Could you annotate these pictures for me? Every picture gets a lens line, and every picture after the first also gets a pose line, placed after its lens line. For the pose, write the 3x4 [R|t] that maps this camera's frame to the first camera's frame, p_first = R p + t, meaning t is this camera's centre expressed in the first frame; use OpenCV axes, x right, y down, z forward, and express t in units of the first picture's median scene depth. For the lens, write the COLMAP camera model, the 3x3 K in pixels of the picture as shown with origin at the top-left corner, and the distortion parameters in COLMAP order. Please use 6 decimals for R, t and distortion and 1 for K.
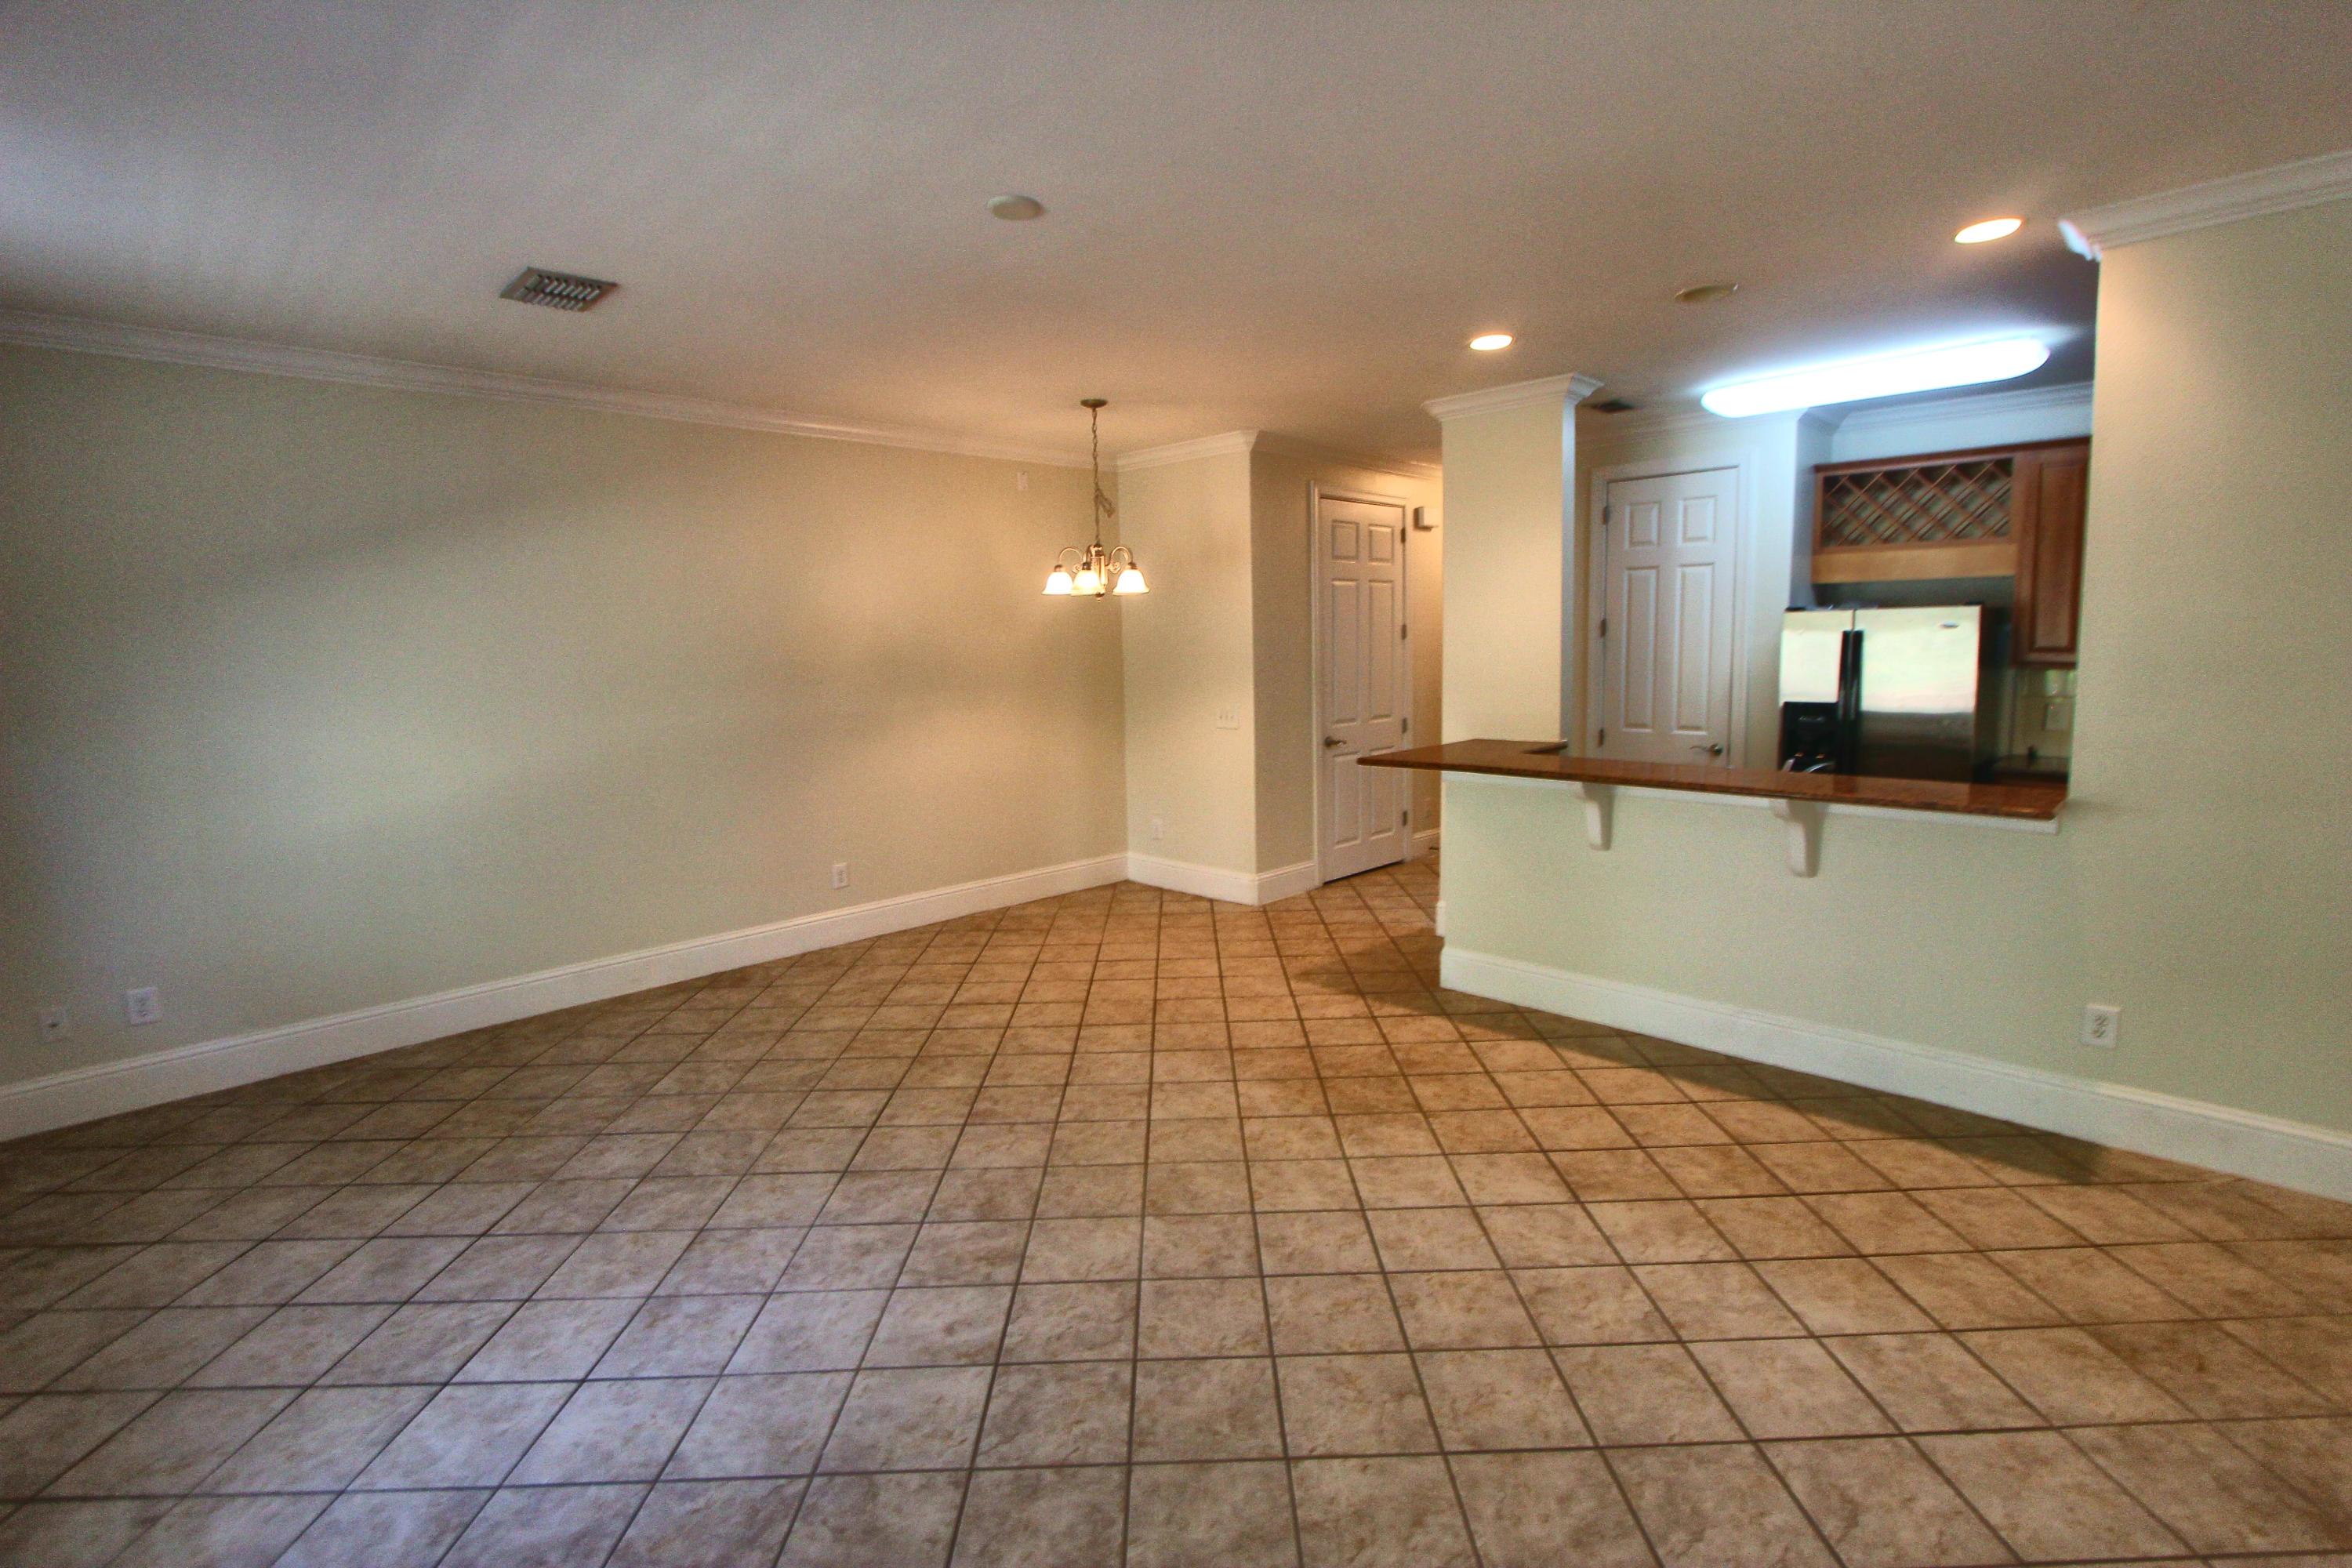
lens RADIAL K [[1081.9, 0, 1189.1], [0, 1081.9, 772.8], [0, 0, 1]] dist [-0.011924, 0.000543]
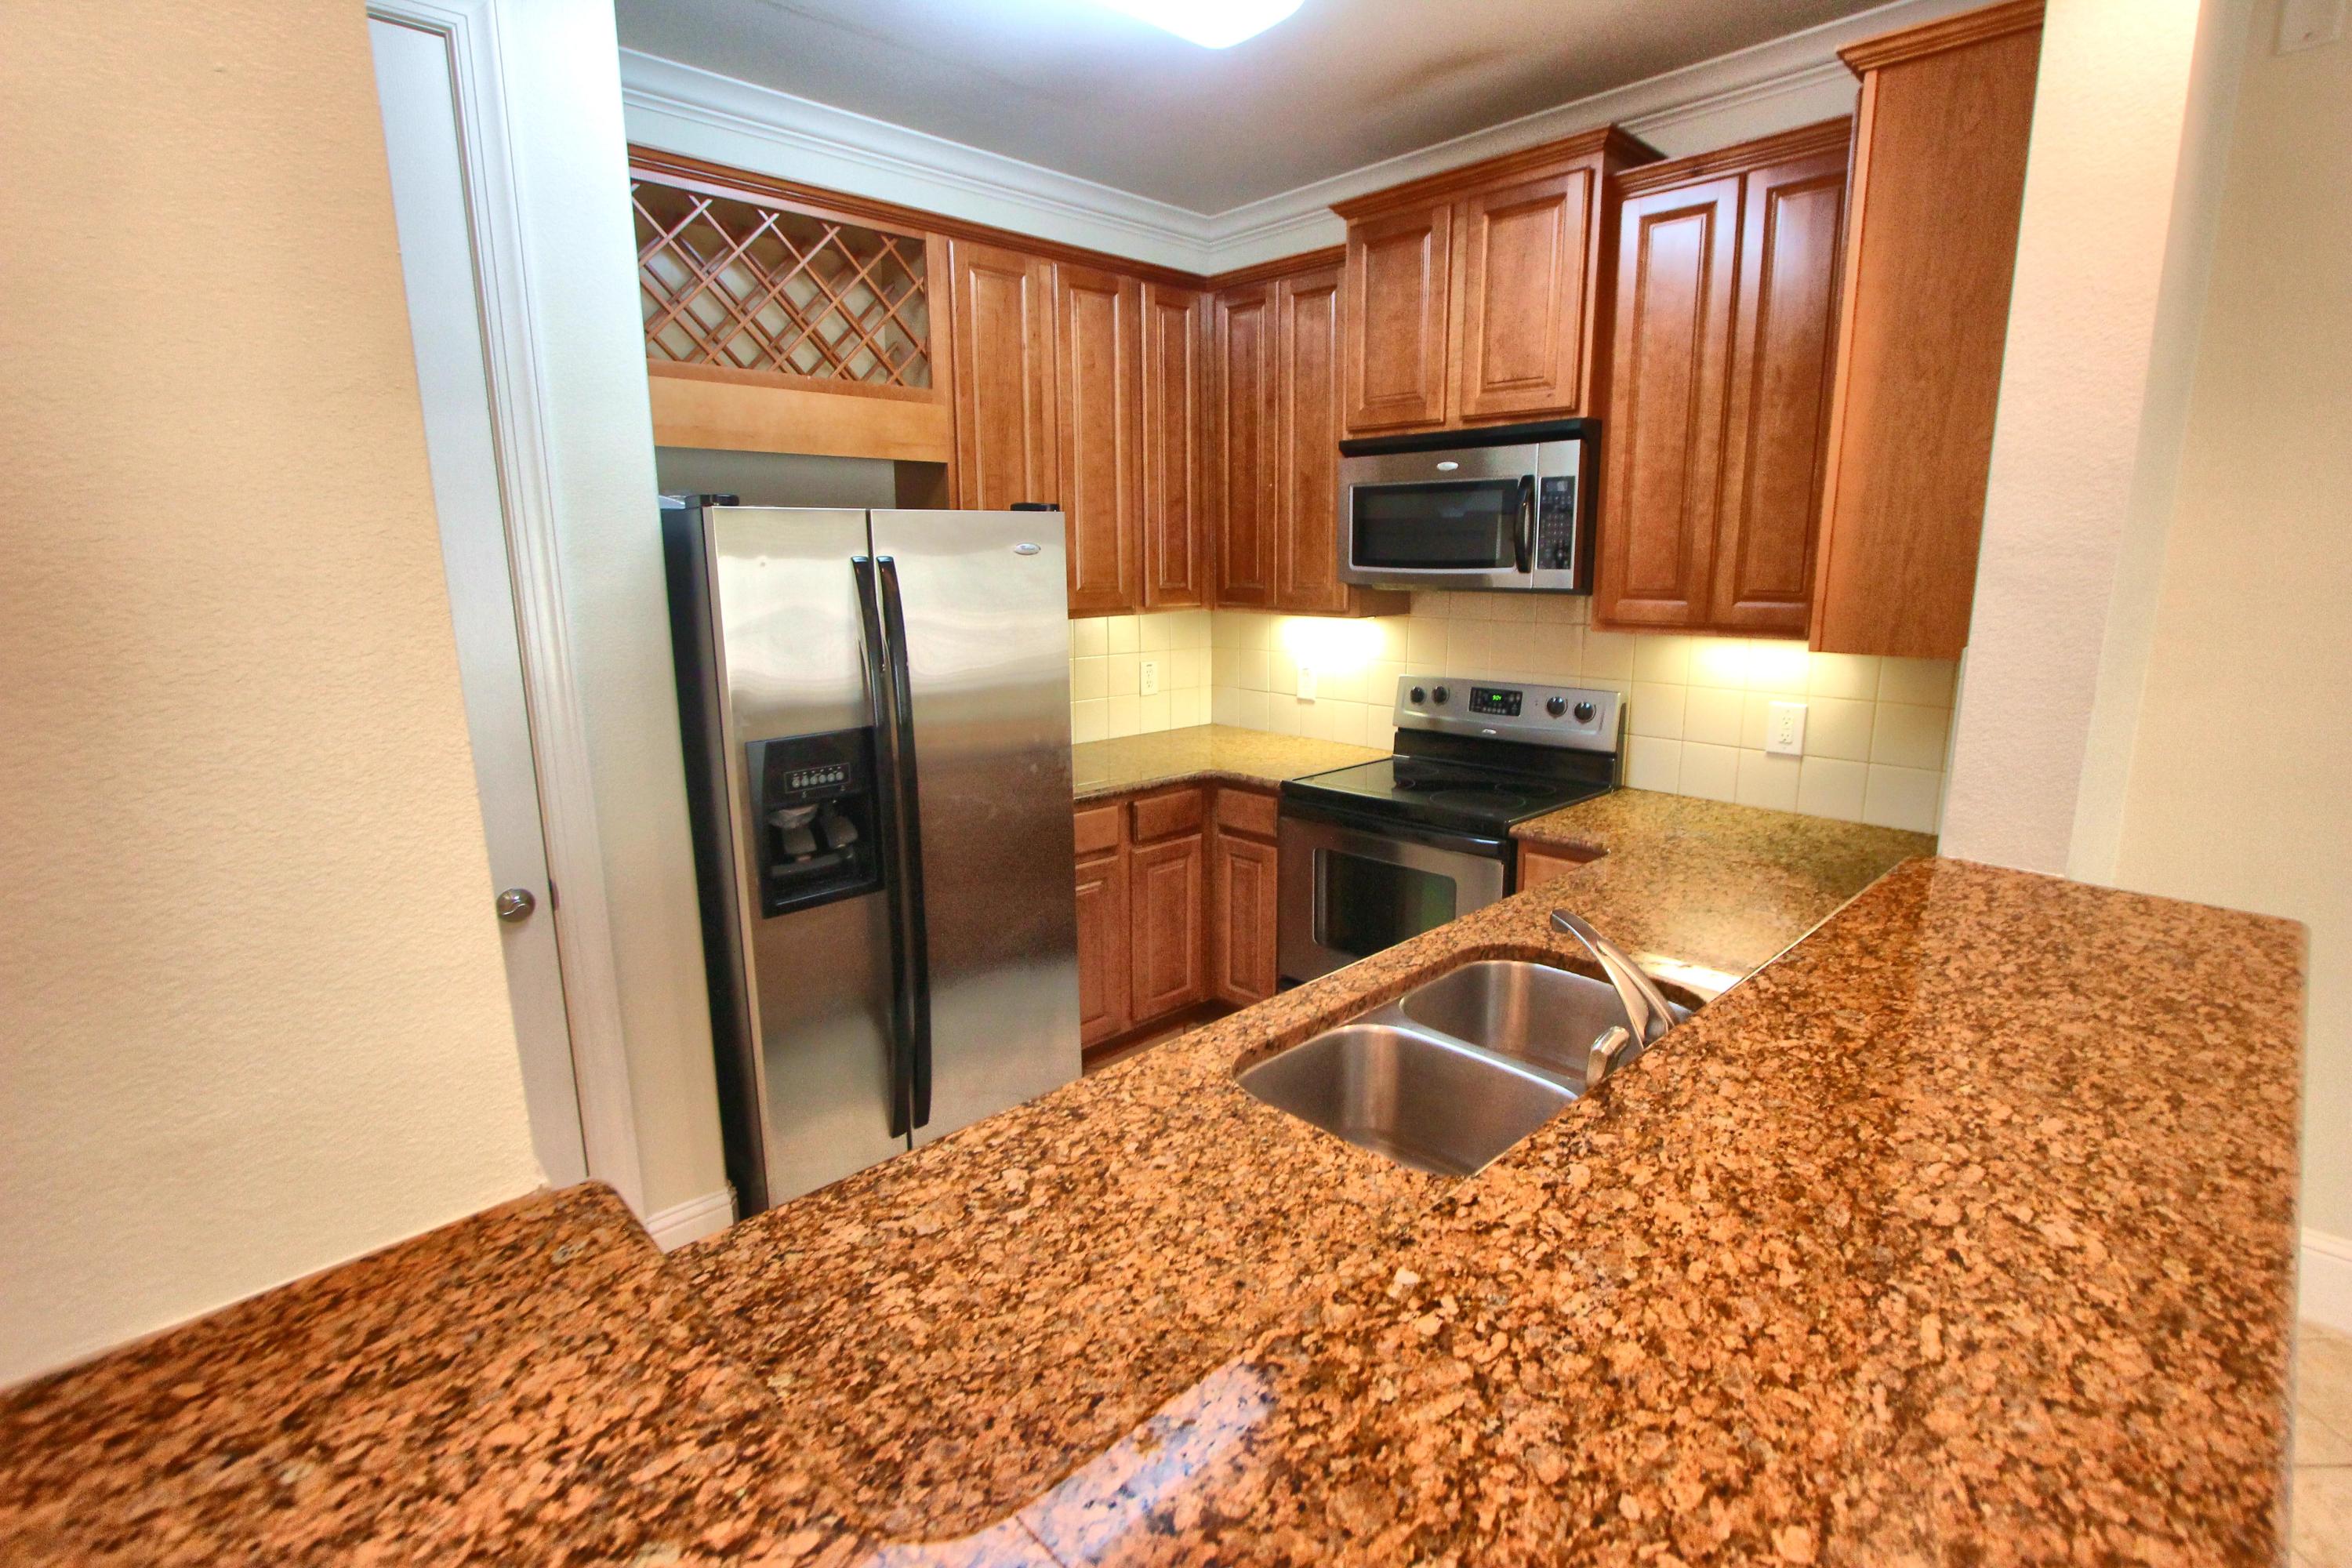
lens RADIAL K [[1081.9, 0, 1187.8], [0, 1081.9, 774.9], [0, 0, 1]] dist [-0.011924, 0.000543]
pose [[0.025159, -0.183142, 0.982764, 0.206785], [0.123422, 0.976124, 0.178745, -0.144030], [-0.992035, 0.116798, 0.047162, 1.135820]]
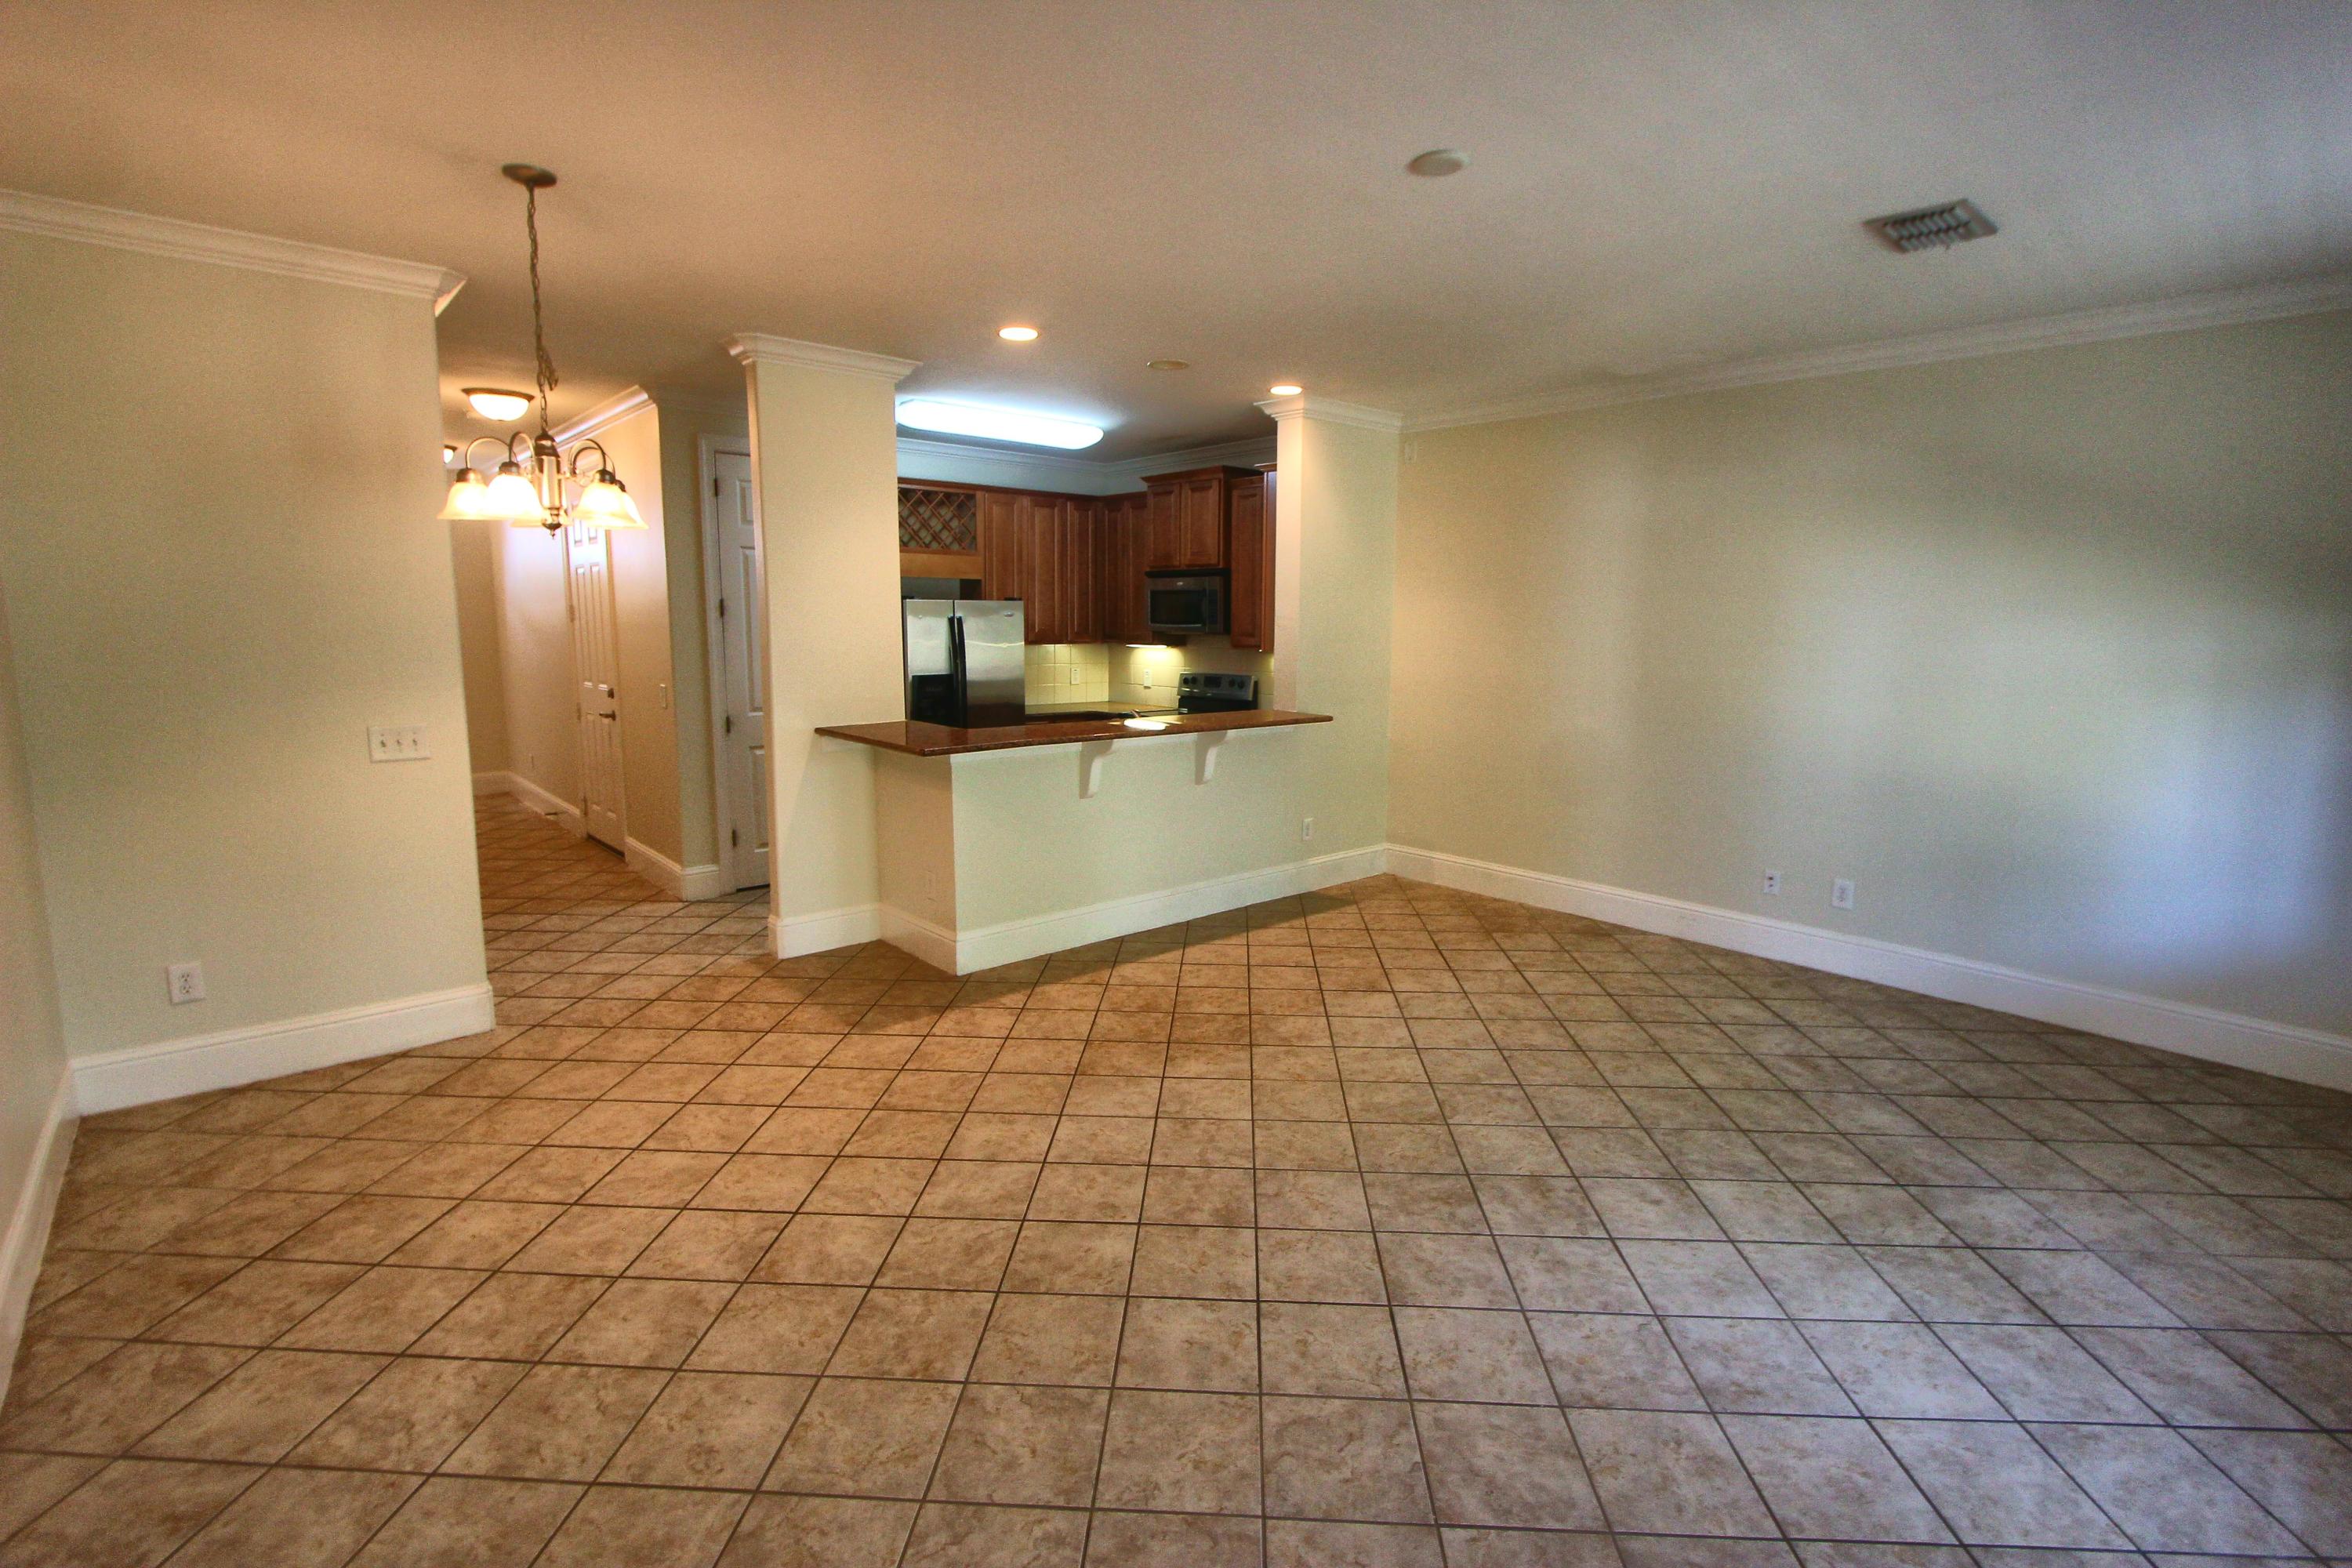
lens RADIAL K [[1081.9, 0, 1187.0], [0, 1081.9, 779.2], [0, 0, 1]] dist [-0.011924, 0.000543]
pose [[0.051713, -0.126078, 0.990672, -0.865358], [0.108859, 0.986799, 0.119903, -0.088596], [-0.992711, 0.101643, 0.064755, 0.881125]]
